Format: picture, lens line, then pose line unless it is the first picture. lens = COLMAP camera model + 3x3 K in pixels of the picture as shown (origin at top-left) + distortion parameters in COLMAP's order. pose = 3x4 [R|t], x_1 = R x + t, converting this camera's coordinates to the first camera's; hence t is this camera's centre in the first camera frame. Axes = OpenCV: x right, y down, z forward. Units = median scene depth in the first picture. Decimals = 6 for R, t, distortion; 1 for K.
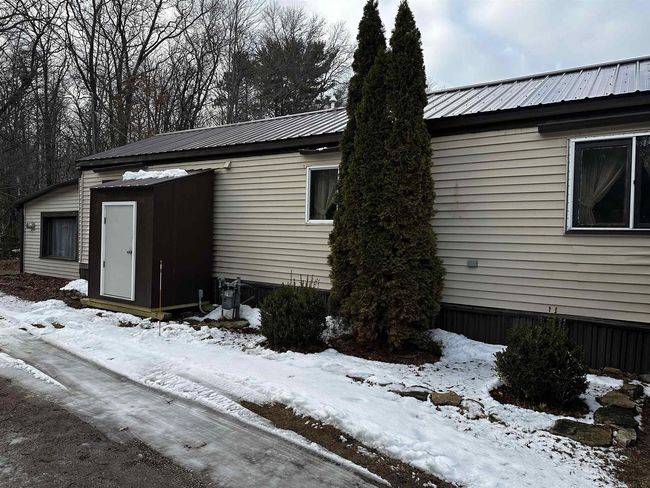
lens RADIAL K [[451.6, 0, 324.6], [0, 451.6, 244.8], [0, 0, 1]] dist [0.003585, -0.017652]
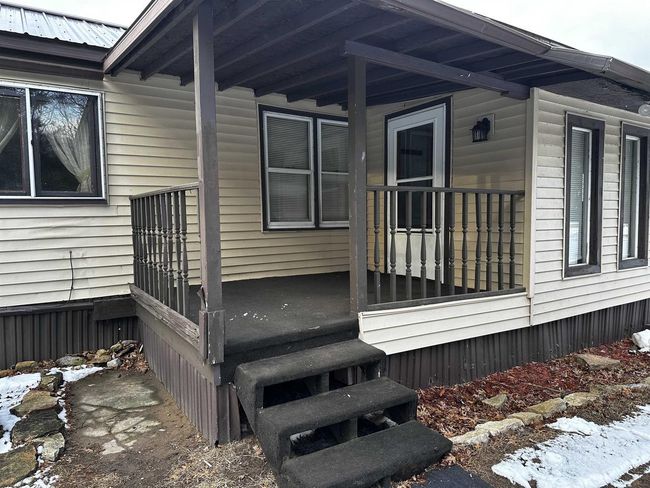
lens RADIAL K [[451.6, 0, 323.4], [0, 451.6, 243.1], [0, 0, 1]] dist [0.003585, -0.017652]
pose [[0.385427, -0.093842, 0.917954, 0.111098], [0.034446, 0.995585, 0.087315, -0.005361], [-0.922095, -0.002034, 0.386957, 0.179005]]
